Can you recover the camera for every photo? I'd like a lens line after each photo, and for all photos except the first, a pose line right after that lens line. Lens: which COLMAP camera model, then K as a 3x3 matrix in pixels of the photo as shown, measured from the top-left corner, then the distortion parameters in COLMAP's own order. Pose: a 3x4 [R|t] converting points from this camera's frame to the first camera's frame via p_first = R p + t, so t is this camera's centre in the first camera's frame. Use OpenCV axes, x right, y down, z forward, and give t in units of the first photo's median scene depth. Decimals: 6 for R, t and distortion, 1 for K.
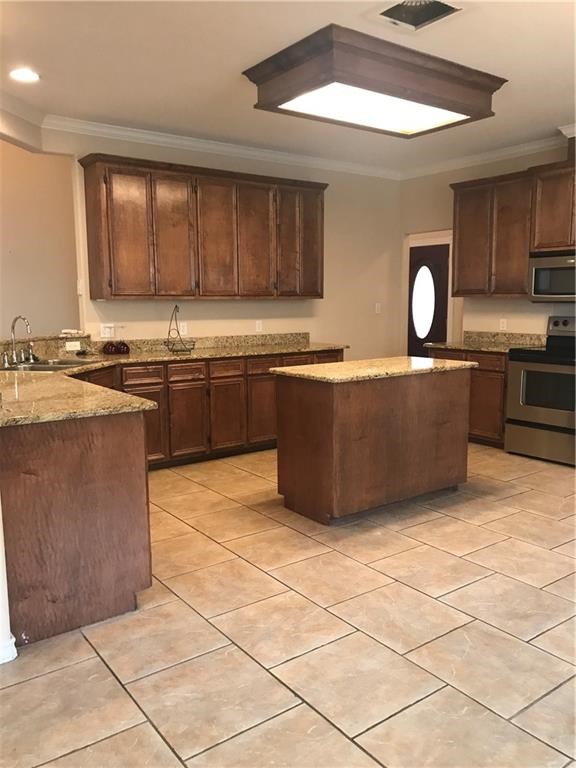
lens RADIAL K [[627.3, 0, 289.6], [0, 627.3, 386.2], [0, 0, 1]] dist [0.035472, -0.036366]
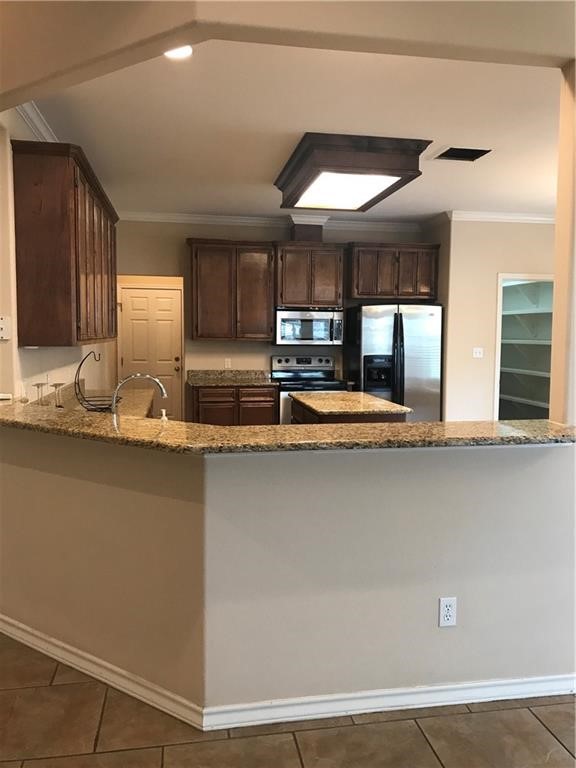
lens RADIAL K [[627.3, 0, 292.2], [0, 627.3, 383.6], [0, 0, 1]] dist [0.035472, -0.036366]
pose [[0.446561, -0.062379, 0.892576, -0.964247], [0.112777, 0.993535, 0.013012, -0.090466], [-0.887617, 0.094851, 0.450709, 0.539505]]
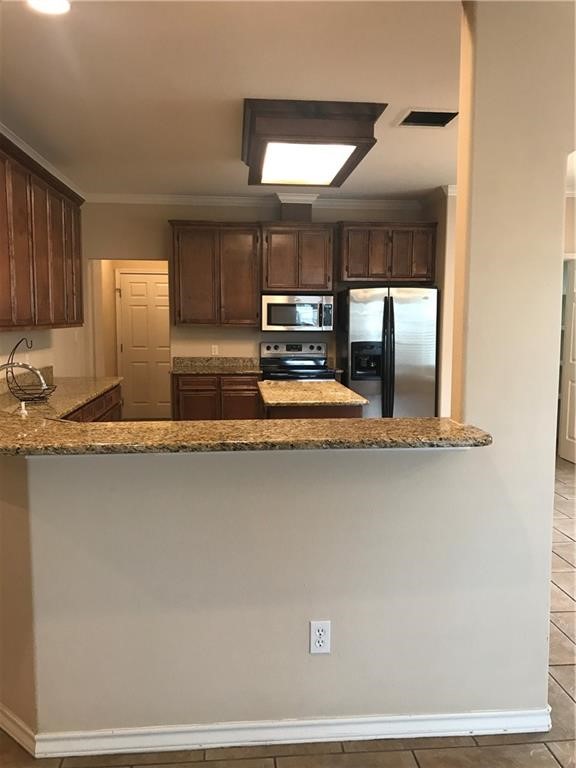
lens RADIAL K [[627.3, 0, 283.6], [0, 627.3, 385.8], [0, 0, 1]] dist [0.035472, -0.036366]
pose [[0.527512, -0.082521, 0.845530, -0.822704], [0.110159, 0.993513, 0.028238, -0.076142], [-0.842375, 0.078247, 0.533181, 0.432920]]
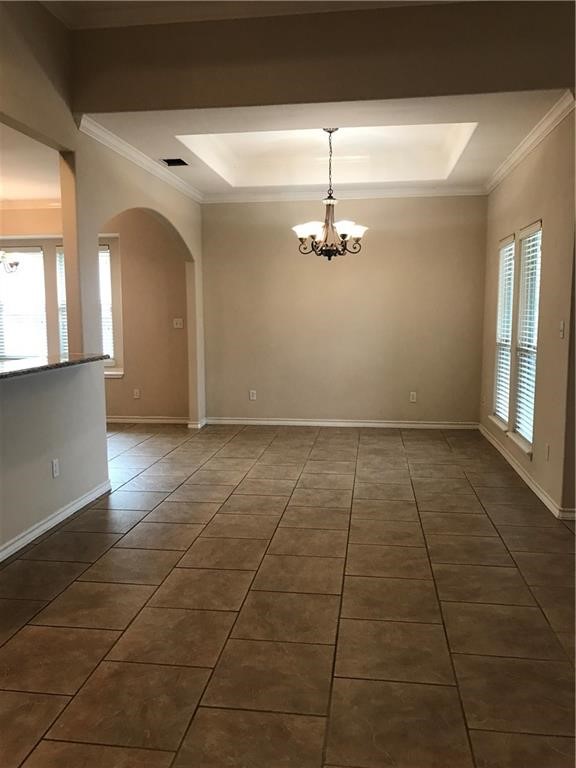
lens RADIAL K [[627.3, 0, 293.8], [0, 627.3, 386.4], [0, 0, 1]] dist [0.035472, -0.036366]
pose [[-0.718440, -0.075983, 0.691427, -1.331751], [0.100705, 0.972181, 0.211475, -0.152178], [-0.688261, 0.221562, -0.690802, 1.088402]]
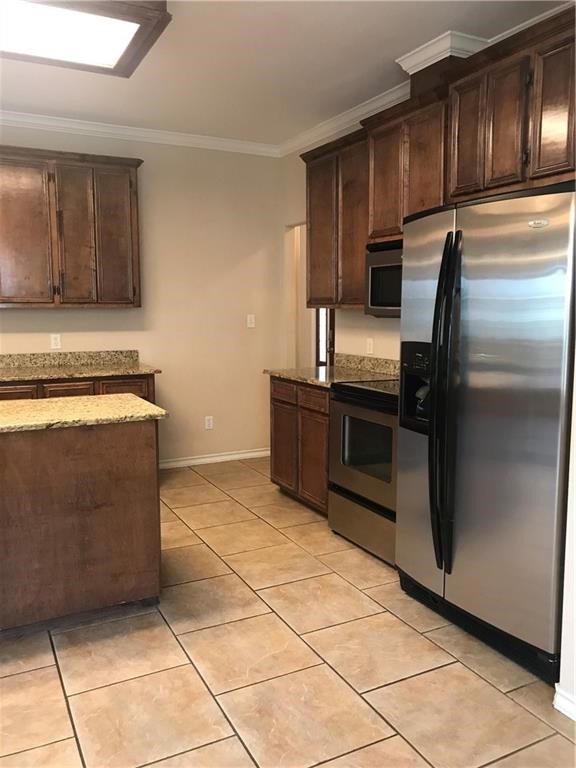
lens RADIAL K [[627.3, 0, 289.7], [0, 627.3, 379.9], [0, 0, 1]] dist [0.035472, -0.036366]
pose [[0.987407, 0.025312, -0.156164, 0.530927], [-0.028523, 0.999425, -0.018353, -0.062457], [0.155609, 0.022576, 0.987561, 0.397563]]
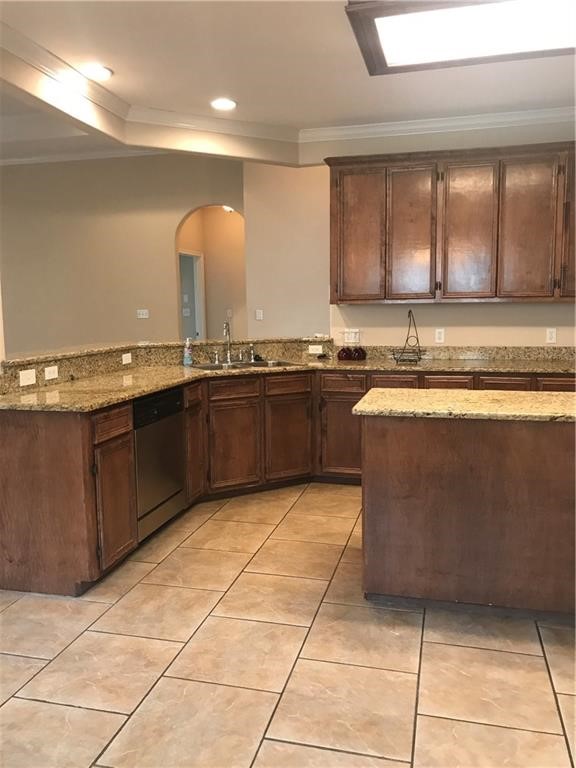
lens RADIAL K [[627.3, 0, 289.4], [0, 627.3, 376.2], [0, 0, 1]] dist [0.035472, -0.036366]
pose [[0.633043, 0.087607, -0.769143, 0.511269], [-0.099449, 0.994546, 0.031429, -0.057222], [0.767702, 0.056594, 0.638303, 0.378944]]
